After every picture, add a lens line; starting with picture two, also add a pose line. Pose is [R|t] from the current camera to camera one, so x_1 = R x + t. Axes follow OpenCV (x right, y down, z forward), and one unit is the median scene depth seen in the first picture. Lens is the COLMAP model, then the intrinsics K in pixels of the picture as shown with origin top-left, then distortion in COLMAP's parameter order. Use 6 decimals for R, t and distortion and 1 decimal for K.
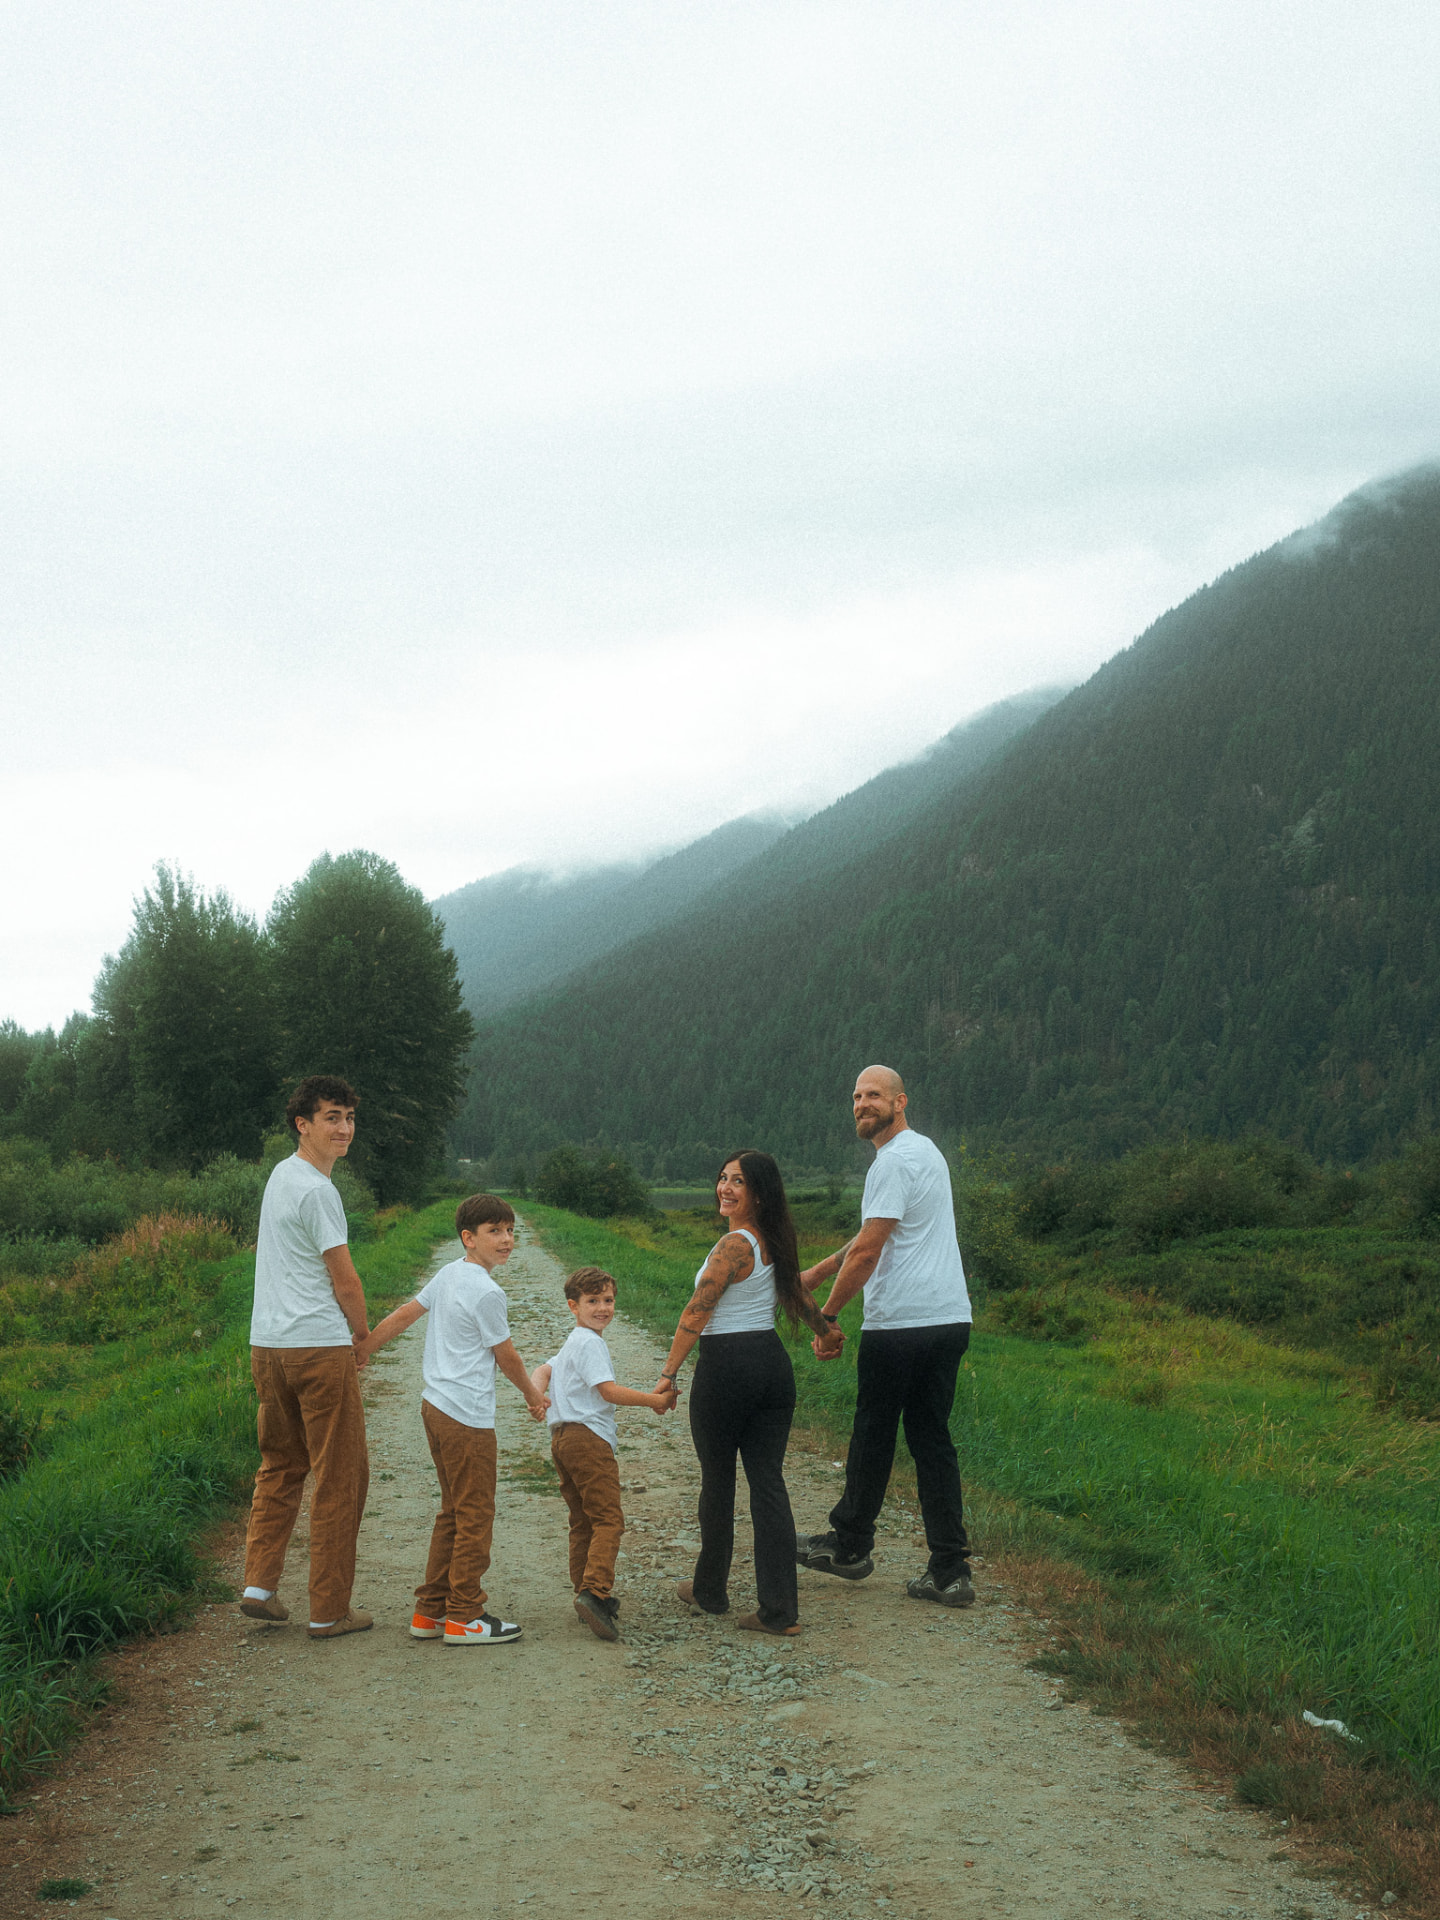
lens RADIAL K [[2799.8, 0, 565.4], [0, 2799.8, 1192.6], [0, 0, 1]] dist [0.001442, 0.073510]
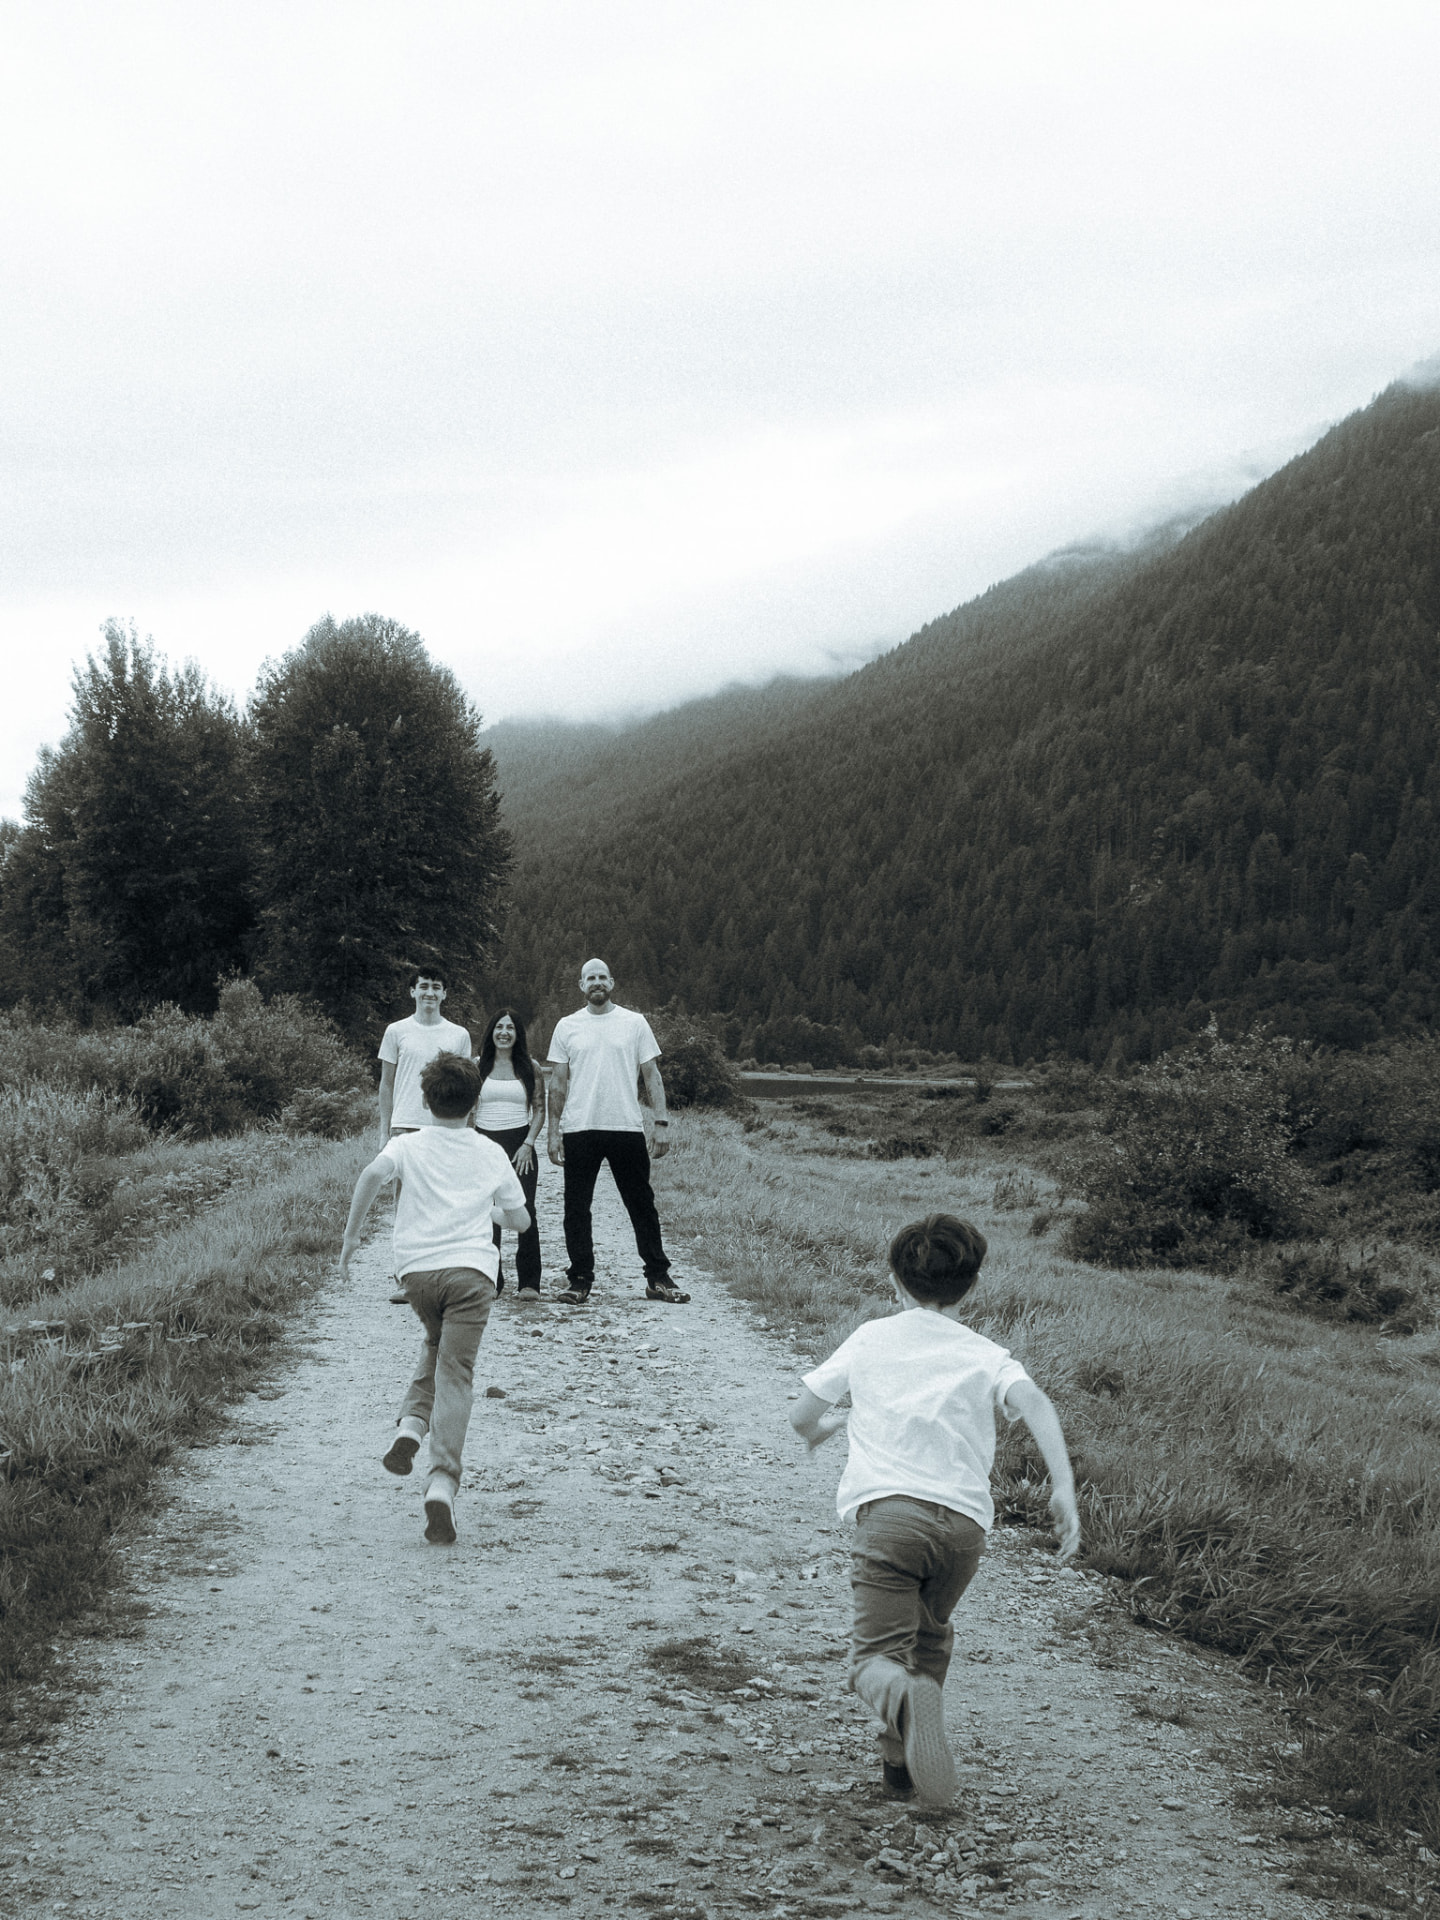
lens RADIAL K [[2861.3, 0, 594.0], [0, 2861.3, 1034.8], [0, 0, 1]] dist [-0.012523, 0.052295]
pose [[0.999344, 0.035203, -0.008513, -0.002773], [-0.035317, 0.999283, -0.013622, 0.000258], [0.008027, 0.013914, 0.999871, 0.221740]]
